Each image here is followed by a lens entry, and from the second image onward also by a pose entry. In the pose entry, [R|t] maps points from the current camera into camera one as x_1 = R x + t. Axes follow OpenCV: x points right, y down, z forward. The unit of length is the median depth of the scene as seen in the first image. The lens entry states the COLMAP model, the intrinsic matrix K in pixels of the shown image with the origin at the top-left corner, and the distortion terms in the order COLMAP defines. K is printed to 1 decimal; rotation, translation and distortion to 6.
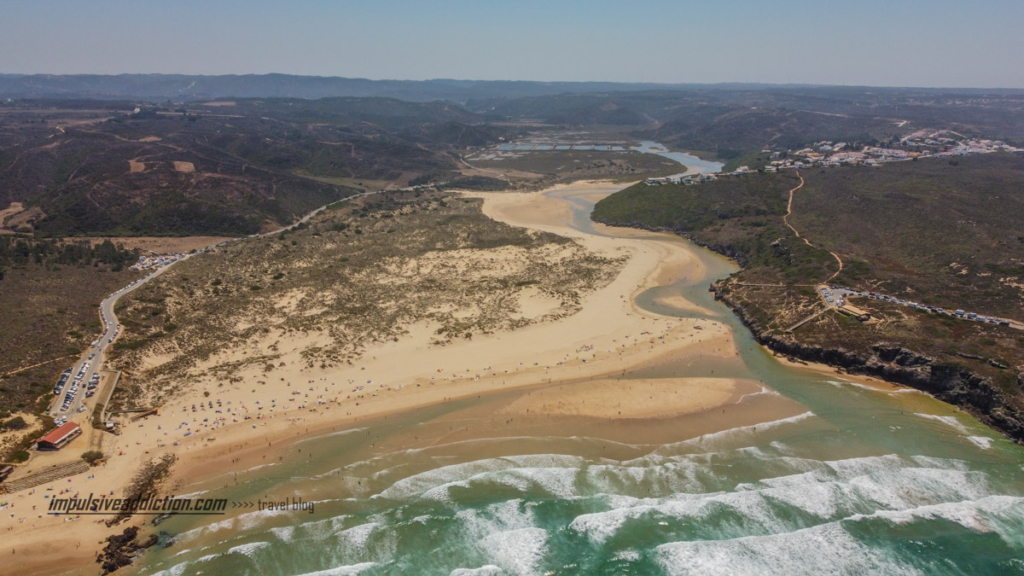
lens RADIAL K [[767.9, 0, 517.0], [0, 767.9, 284.4], [0, 0, 1]] dist [-0.018161, 0.008336]
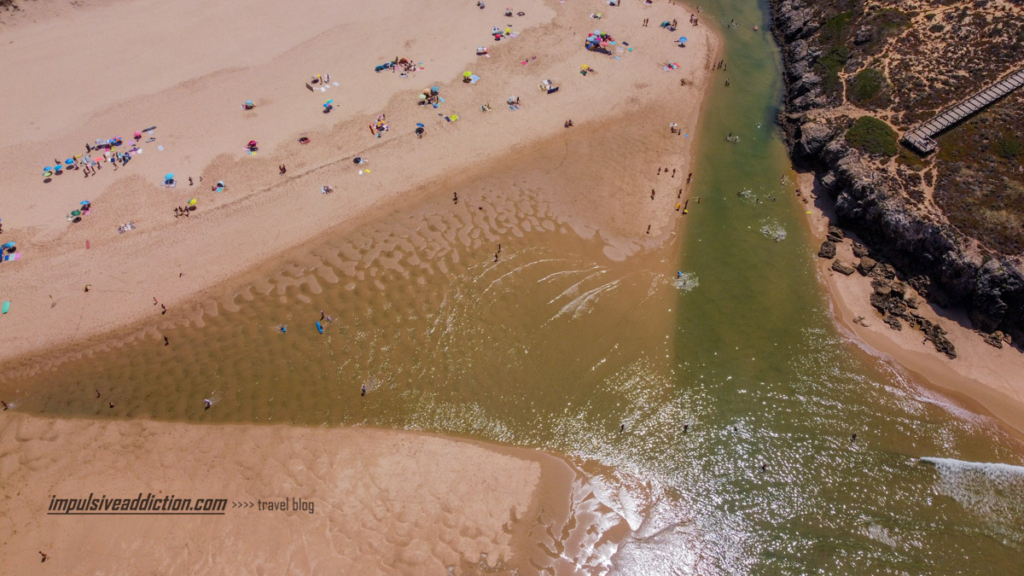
lens RADIAL K [[767.9, 0, 512.5], [0, 767.9, 287.8], [0, 0, 1]] dist [-0.018161, 0.008336]
pose [[0.993752, 0.088486, -0.068028, 0.247365], [-0.034393, 0.822600, 0.567580, -0.031706], [0.106182, -0.561694, 0.820503, 0.760210]]
